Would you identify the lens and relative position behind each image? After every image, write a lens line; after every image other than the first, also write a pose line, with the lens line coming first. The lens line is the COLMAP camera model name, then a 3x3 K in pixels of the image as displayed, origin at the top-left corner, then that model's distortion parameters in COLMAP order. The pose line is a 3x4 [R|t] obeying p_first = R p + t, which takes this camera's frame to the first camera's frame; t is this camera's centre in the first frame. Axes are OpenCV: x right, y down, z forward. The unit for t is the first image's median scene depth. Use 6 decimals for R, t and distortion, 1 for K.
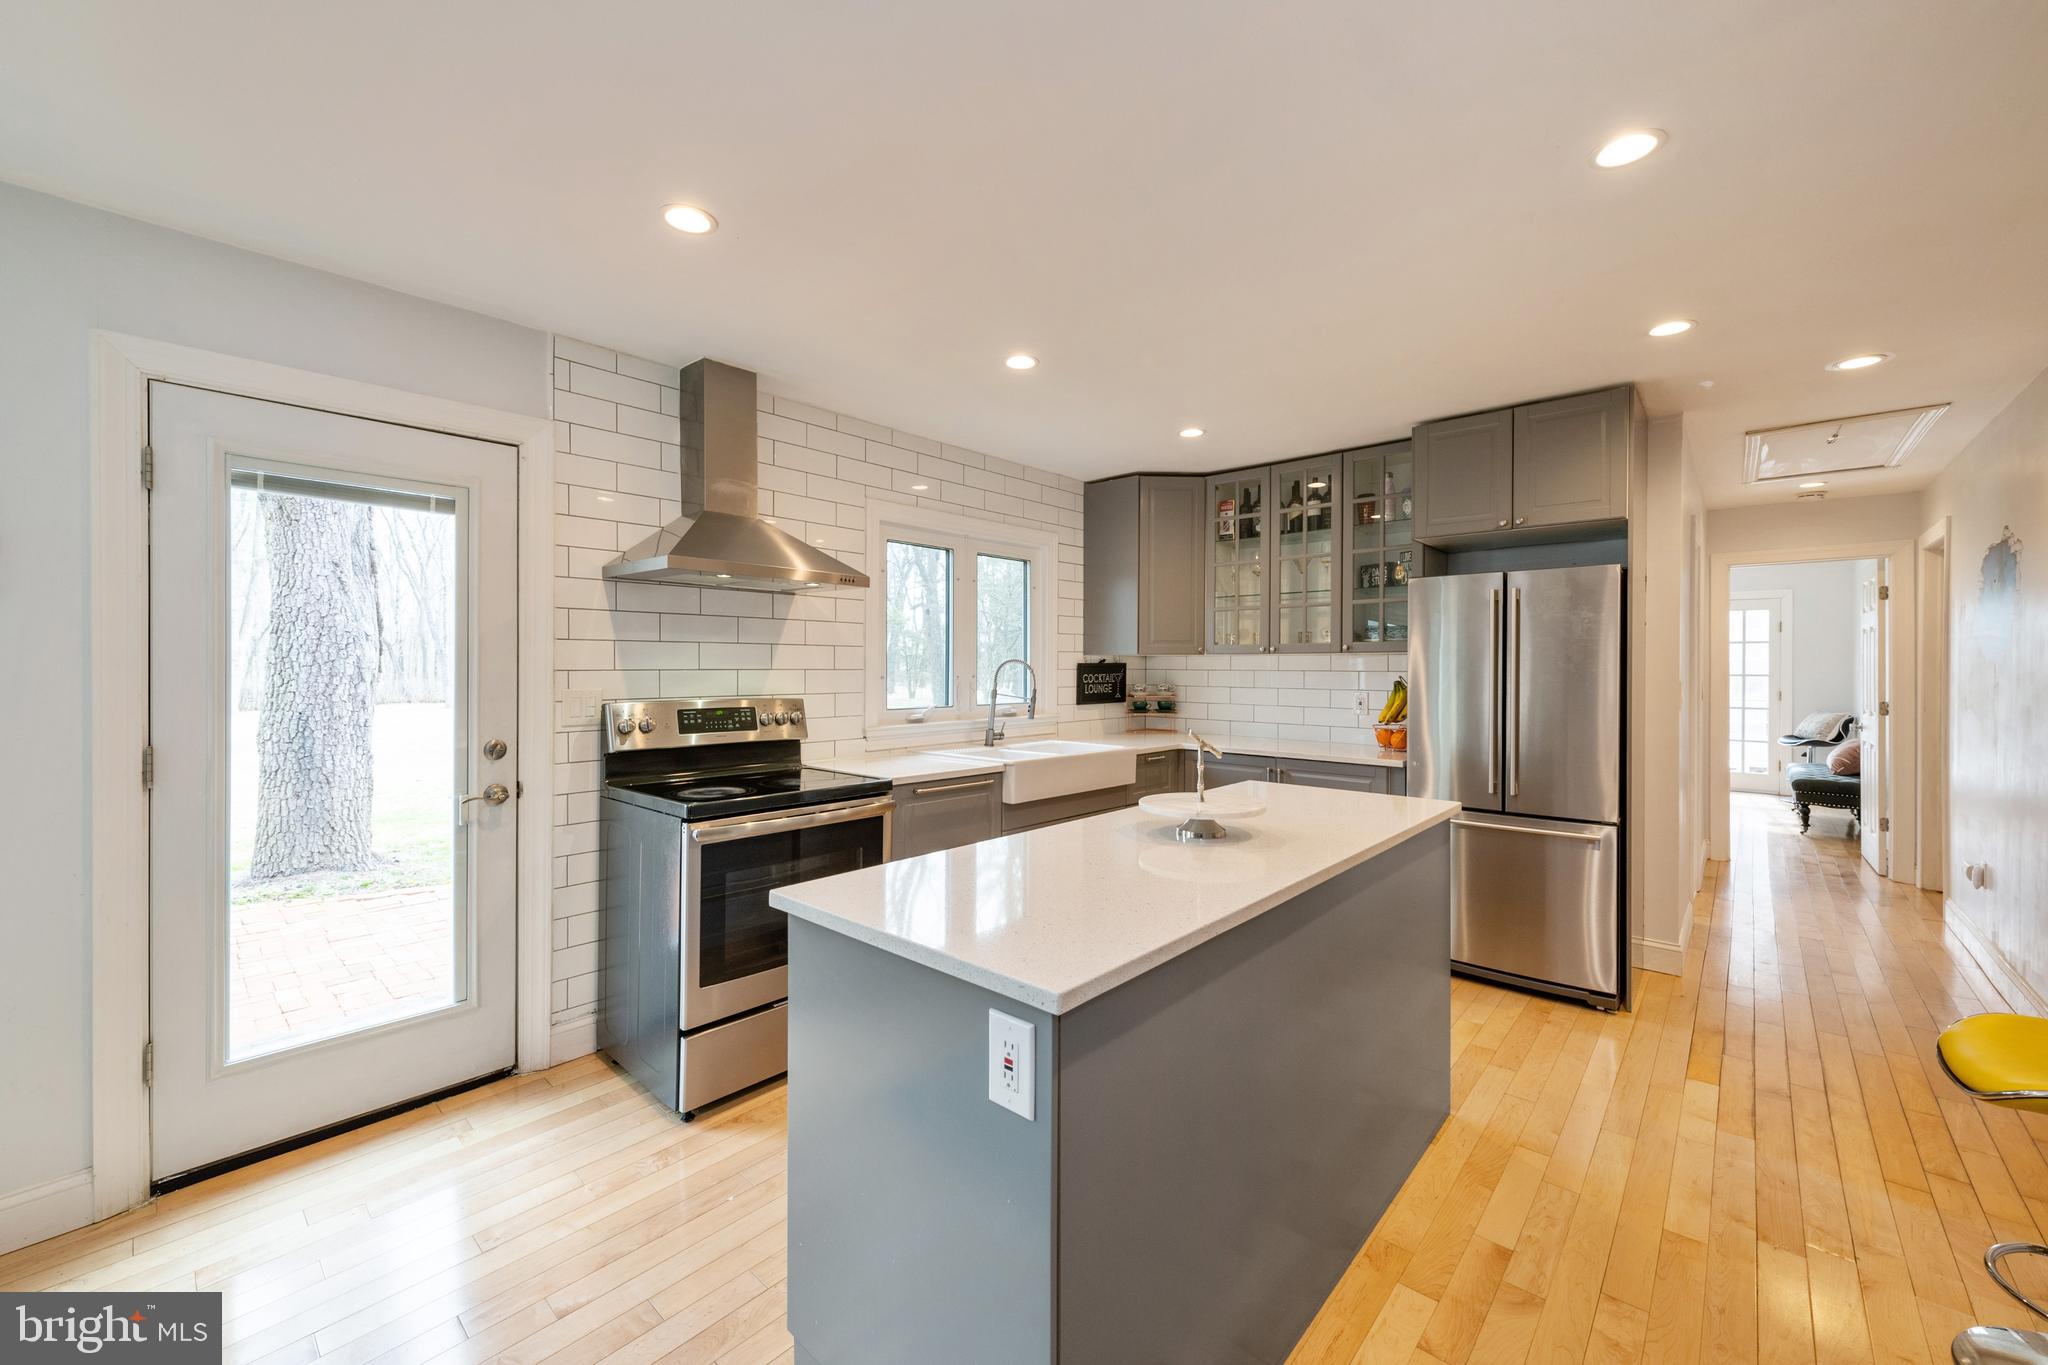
lens RADIAL K [[803.6, 0, 1020.0], [0, 803.6, 668.2], [0, 0, 1]] dist [0.008870, -0.002961]
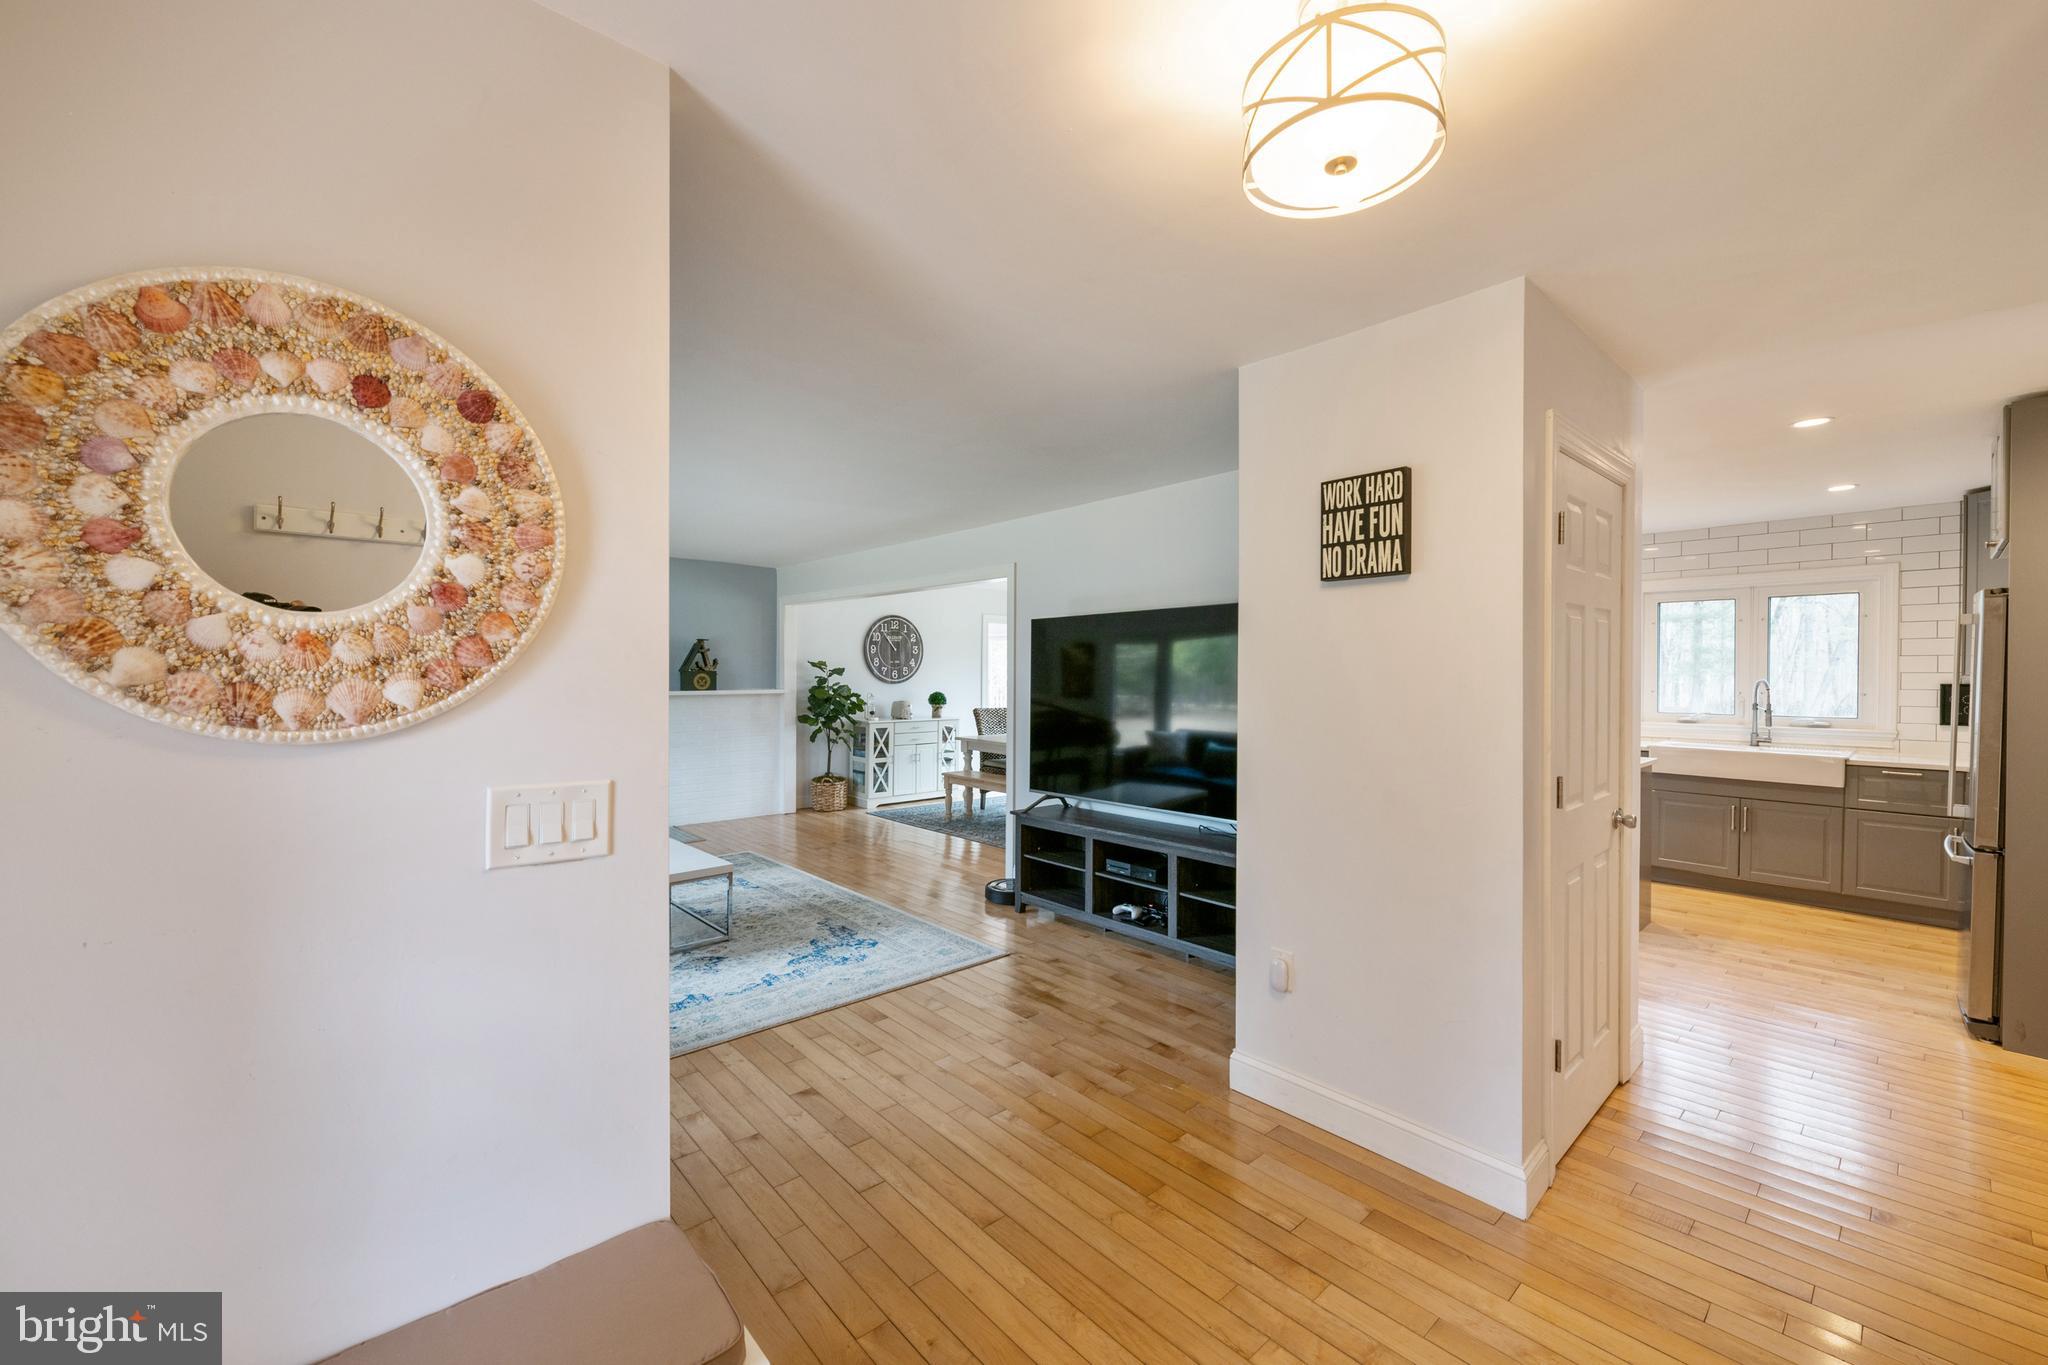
lens RADIAL K [[803.6, 0, 1028.8], [0, 803.6, 679.8], [0, 0, 1]] dist [0.008870, -0.002961]
pose [[-0.107923, 0.004318, -0.994150, 1.427459], [-0.007609, 0.999958, 0.005169, -0.009219], [0.994130, 0.008123, -0.107886, -0.033476]]
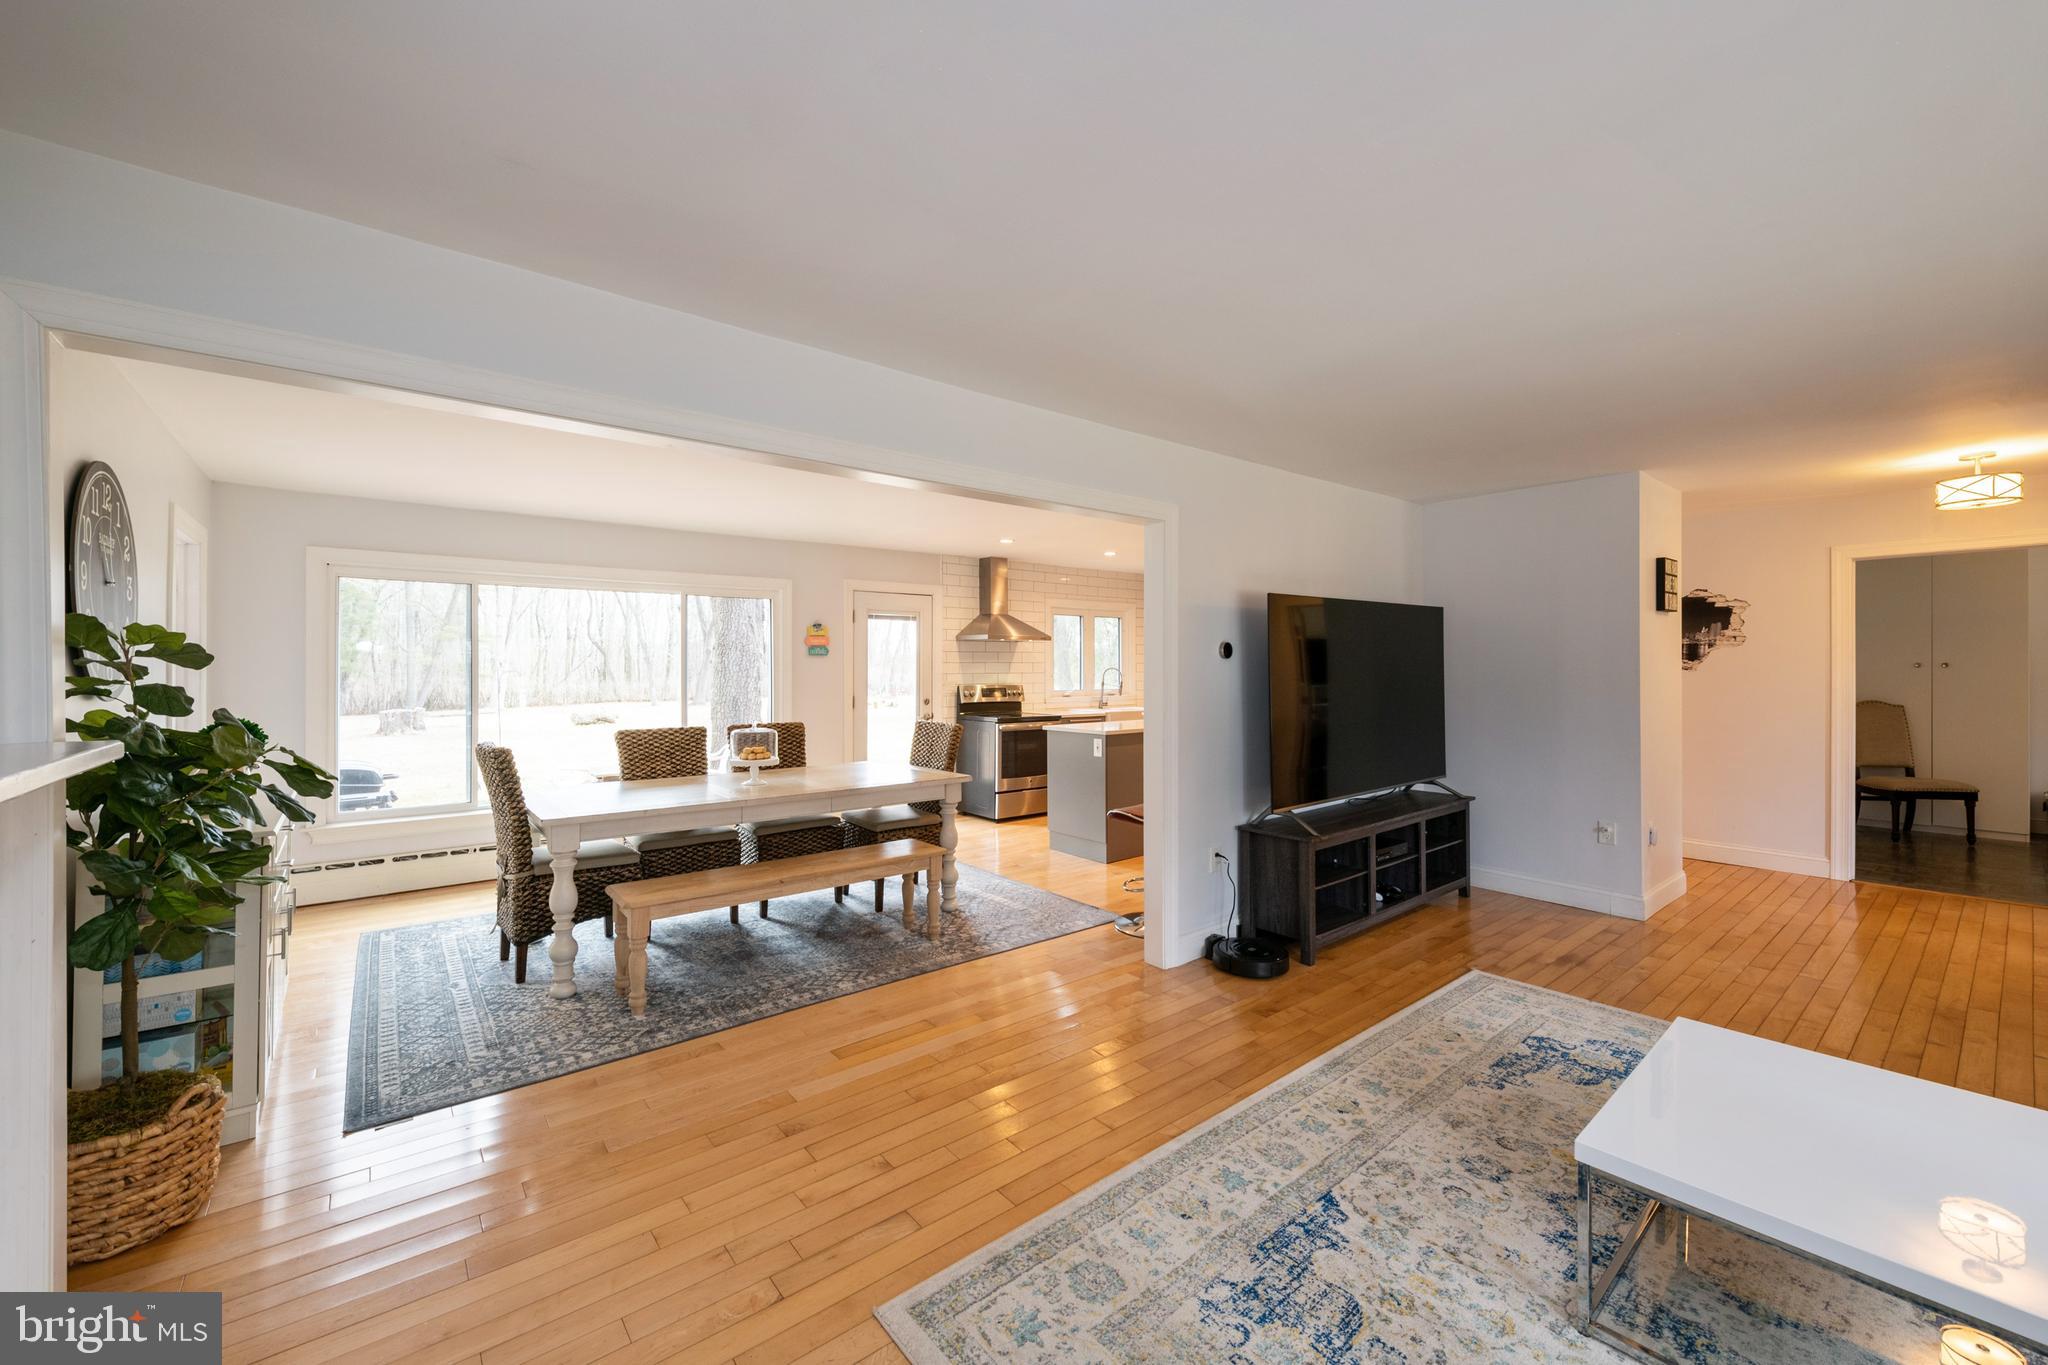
lens RADIAL K [[803.6, 0, 1014.5], [0, 803.6, 663.1], [0, 0, 1]] dist [0.008870, -0.002961]
pose [[0.986766, -0.006295, -0.162028, 0.081952], [0.004851, 0.999945, -0.009304, -0.004928], [0.162078, 0.008394, 0.986742, -1.145561]]
